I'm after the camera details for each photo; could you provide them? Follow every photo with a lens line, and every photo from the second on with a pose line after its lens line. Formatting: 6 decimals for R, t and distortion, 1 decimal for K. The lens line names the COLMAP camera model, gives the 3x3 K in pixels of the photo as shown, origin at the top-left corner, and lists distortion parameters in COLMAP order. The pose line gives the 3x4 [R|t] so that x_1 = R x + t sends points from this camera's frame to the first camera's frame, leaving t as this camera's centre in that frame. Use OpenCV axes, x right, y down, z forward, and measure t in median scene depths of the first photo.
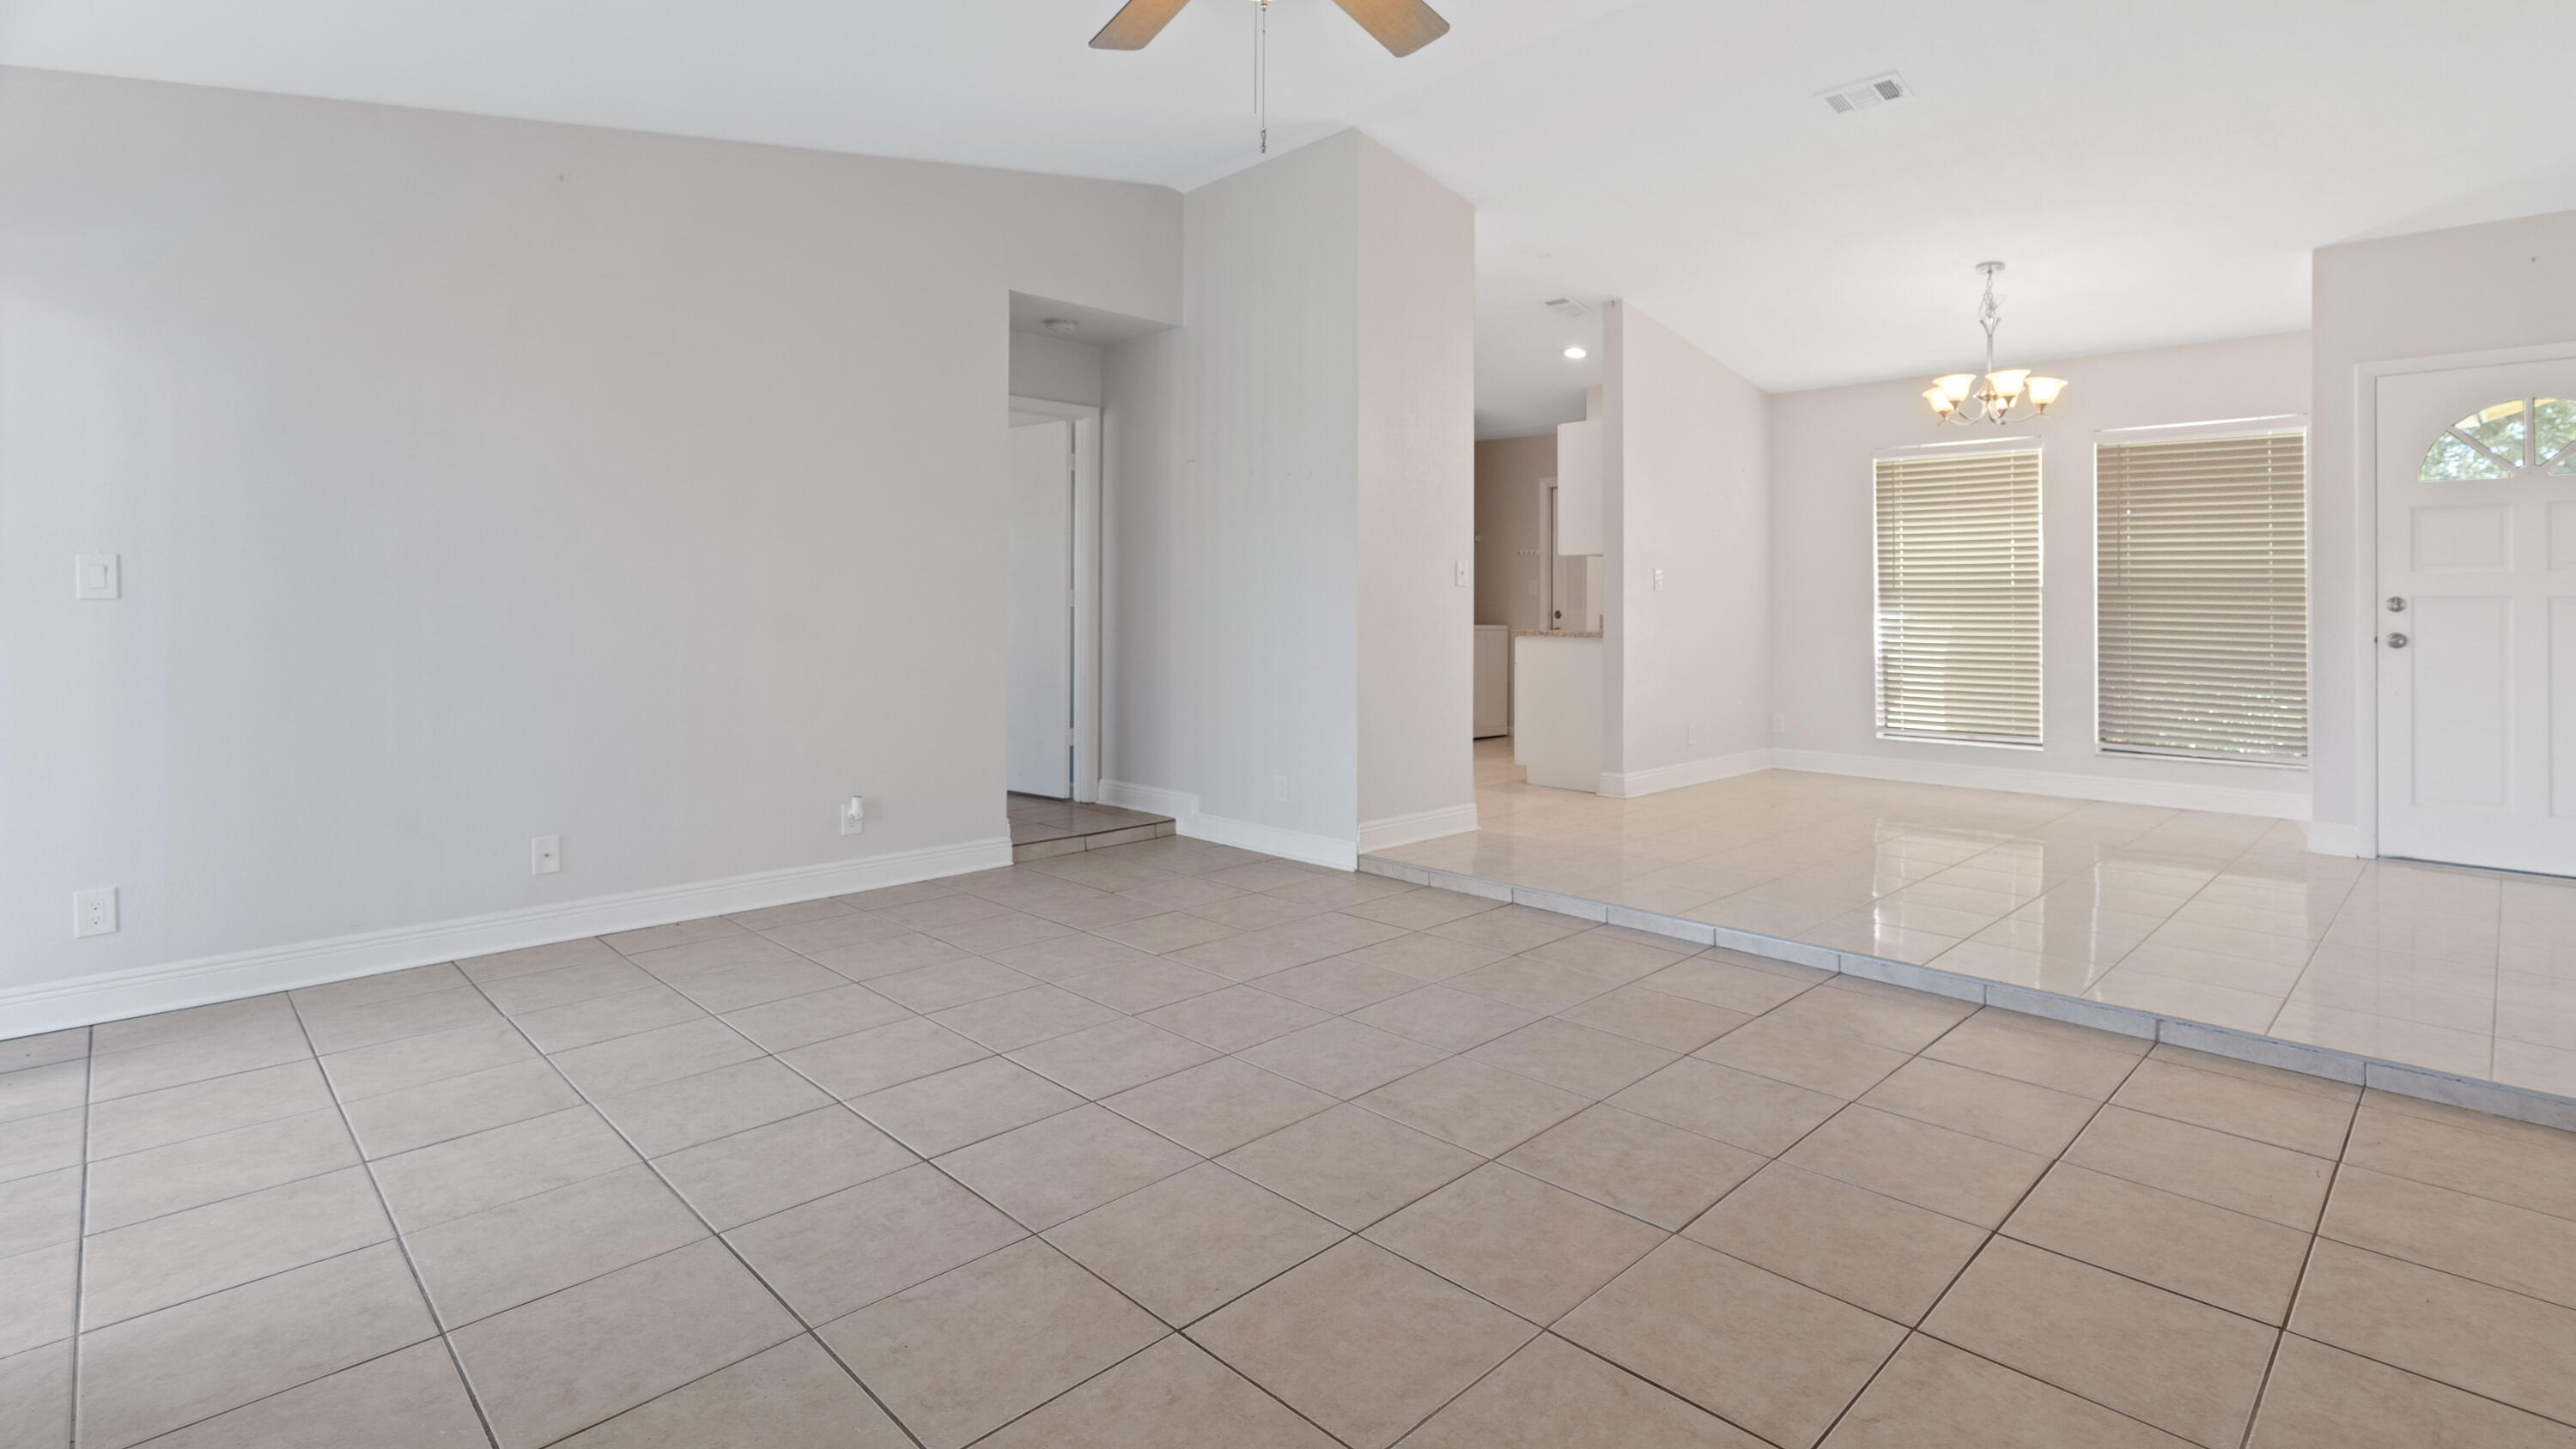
lens RADIAL K [[1210.4, 0, 1304.3], [0, 1210.4, 595.1], [0, 0, 1]] dist [-0.007005, 0.000725]
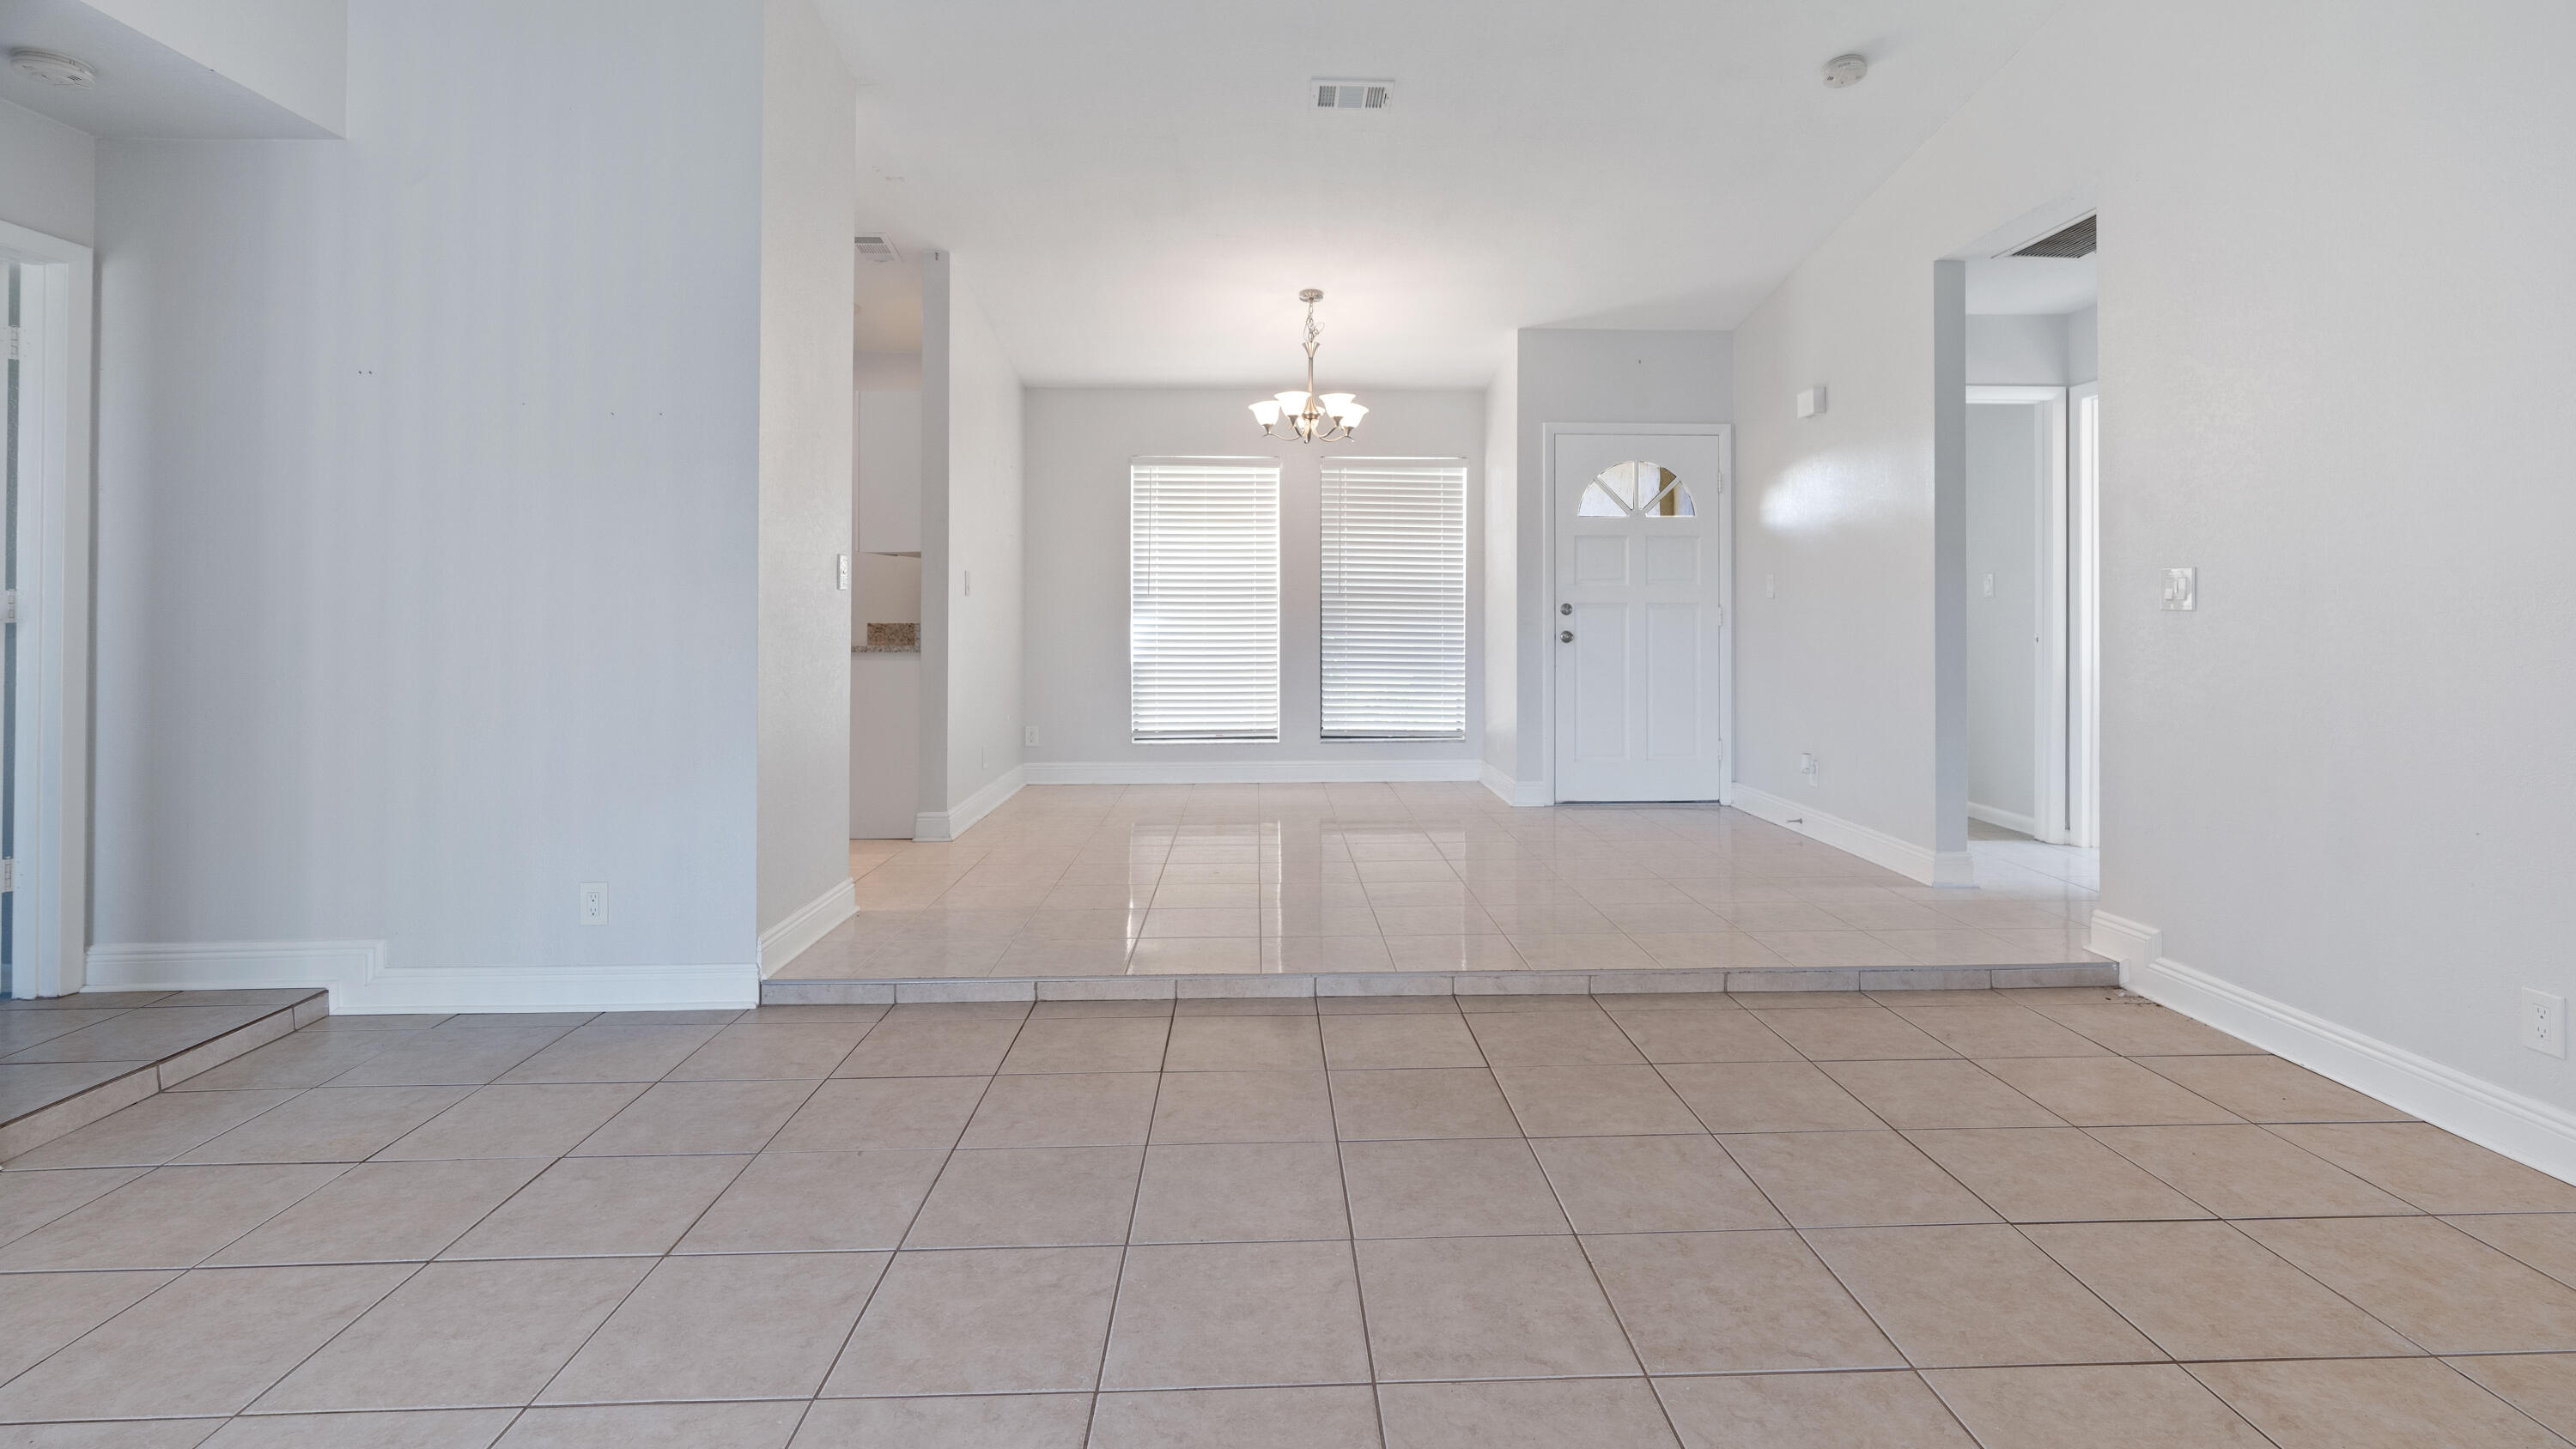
lens RADIAL K [[1210.4, 0, 1304.3], [0, 1210.4, 595.1], [0, 0, 1]] dist [-0.007005, 0.000725]
pose [[0.676462, 0.004647, 0.736463, -0.230888], [-0.002102, 0.999988, -0.004379, -0.000969], [-0.736475, 0.001414, 0.676464, 0.289056]]
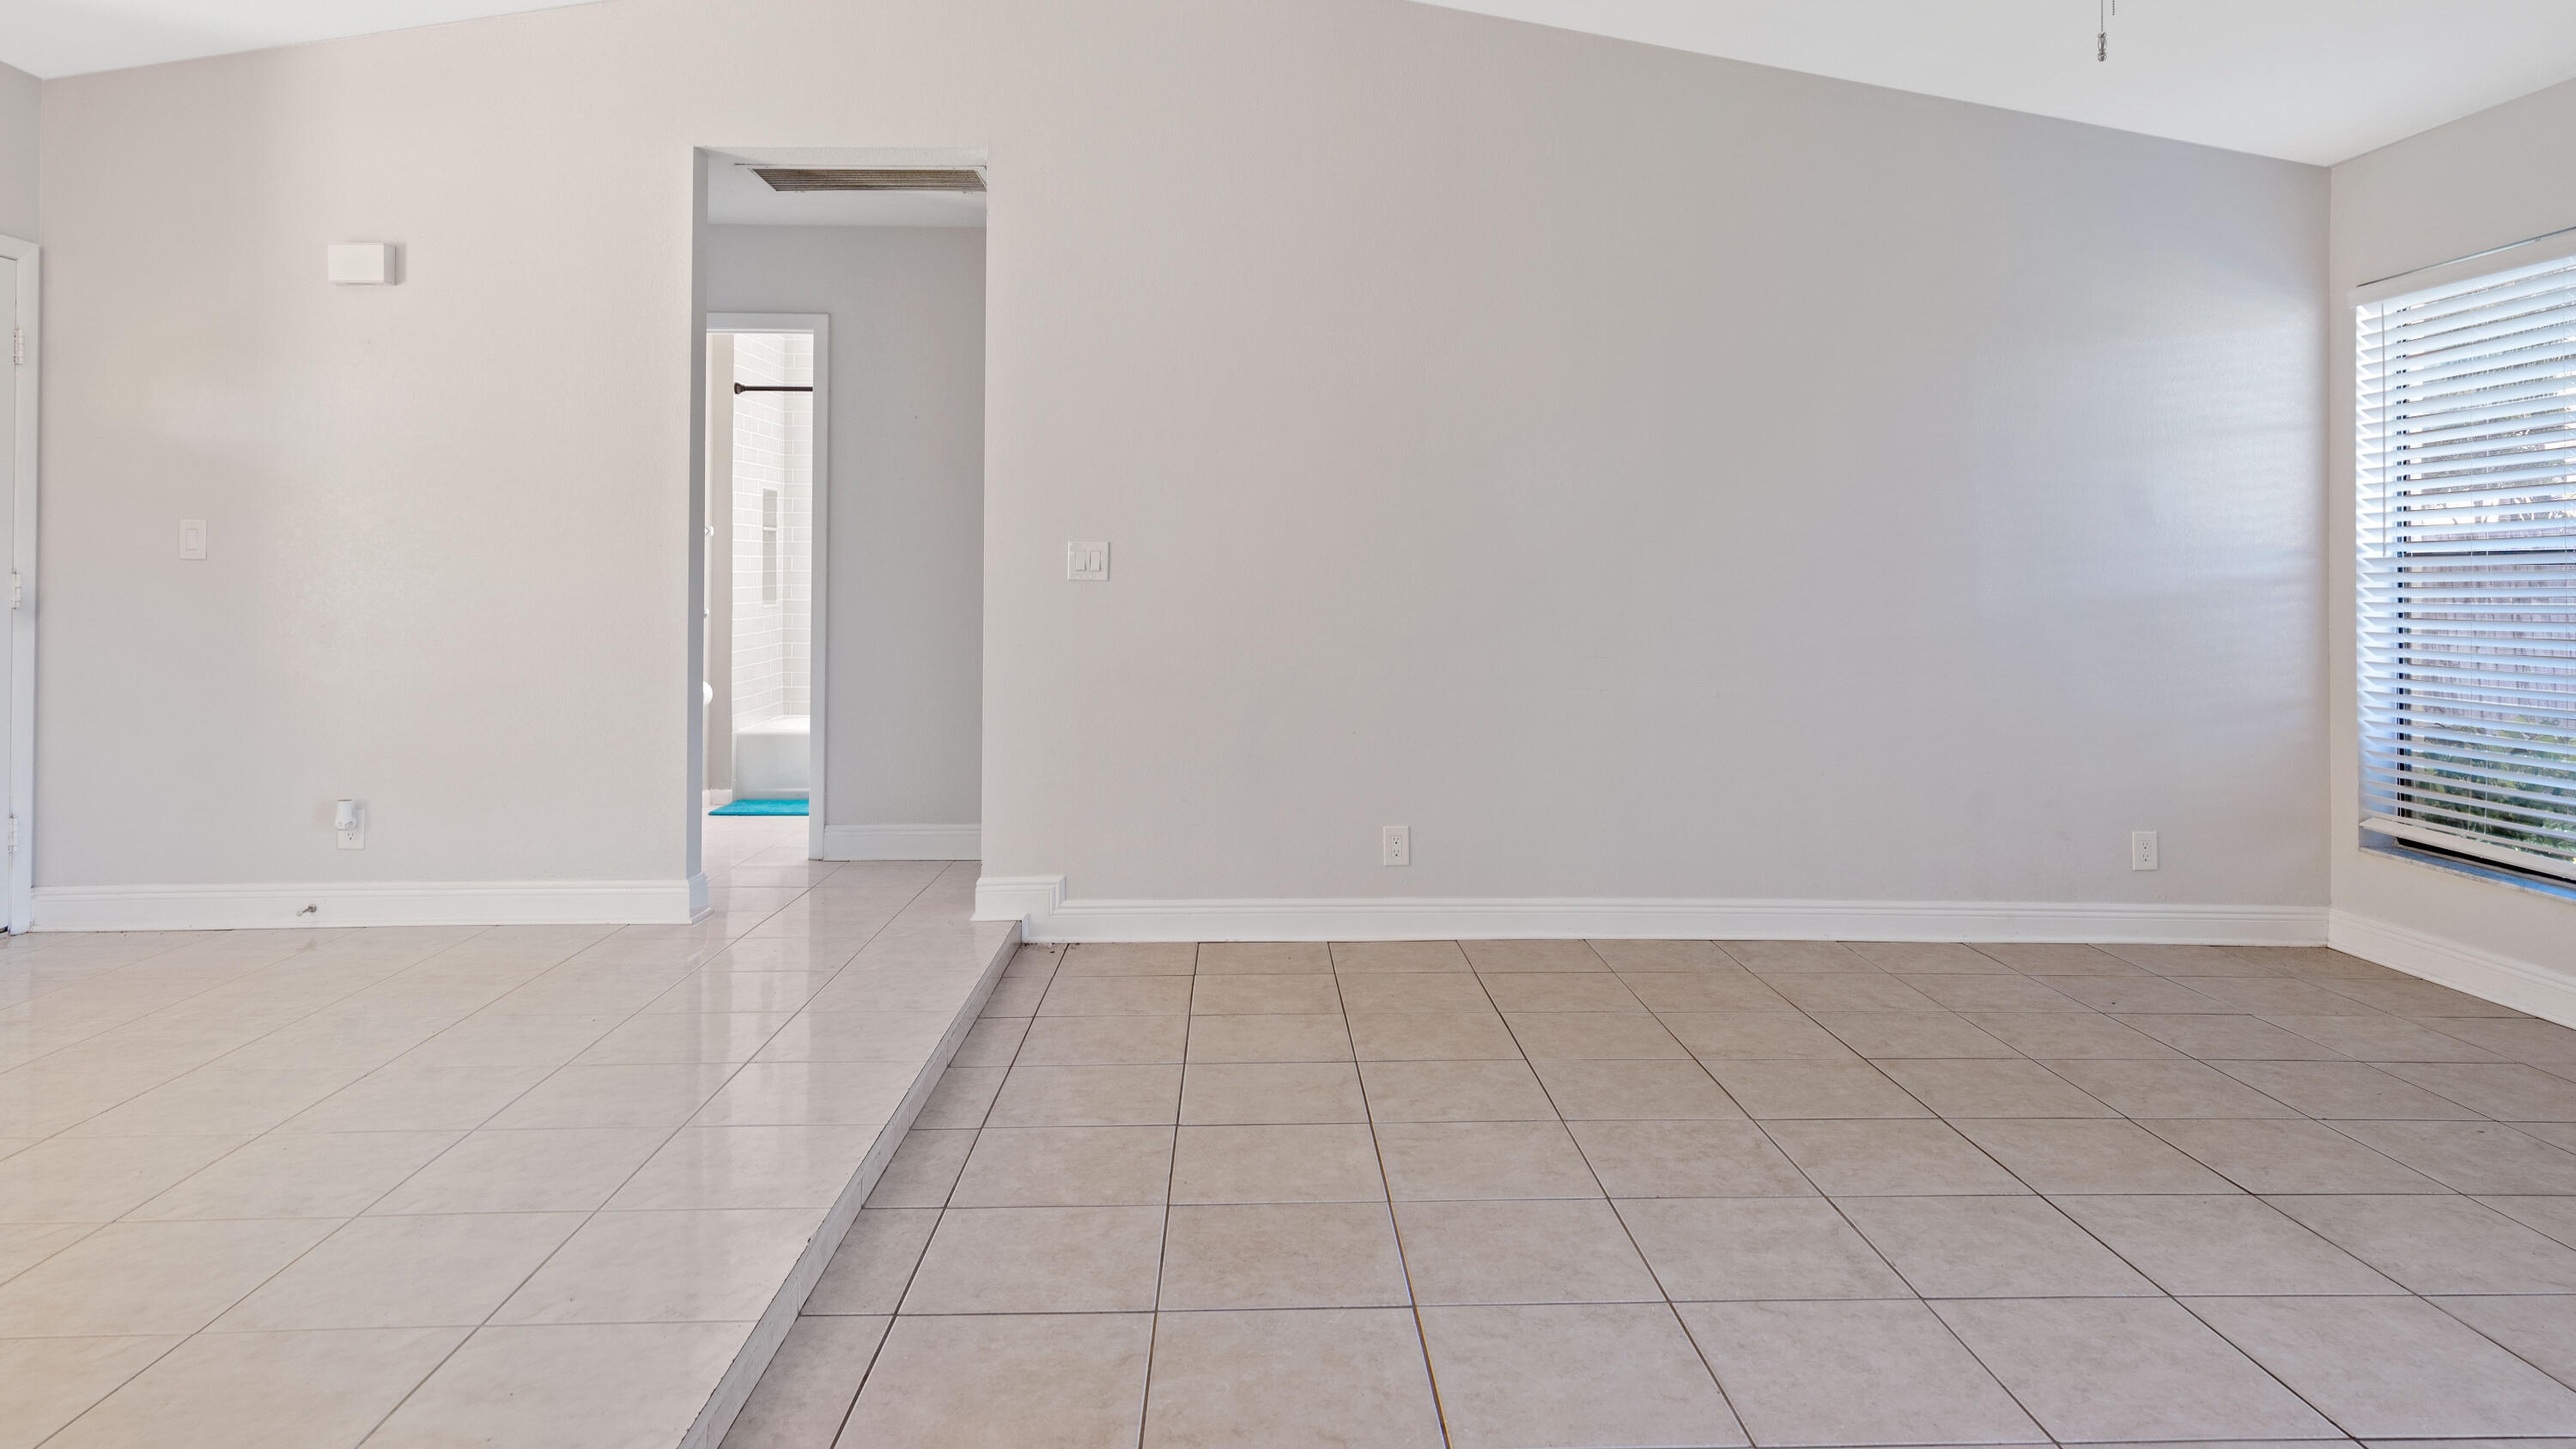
lens RADIAL K [[1540.5, 0, 1287.4], [0, 1540.5, 563.2], [0, 0, 1]] dist [0.001262, 0.003202]
pose [[-0.734022, -0.001021, 0.679125, -0.150197], [-0.010128, 0.999904, -0.009443, 0.000059], [-0.679050, -0.013809, -0.733962, 0.944133]]
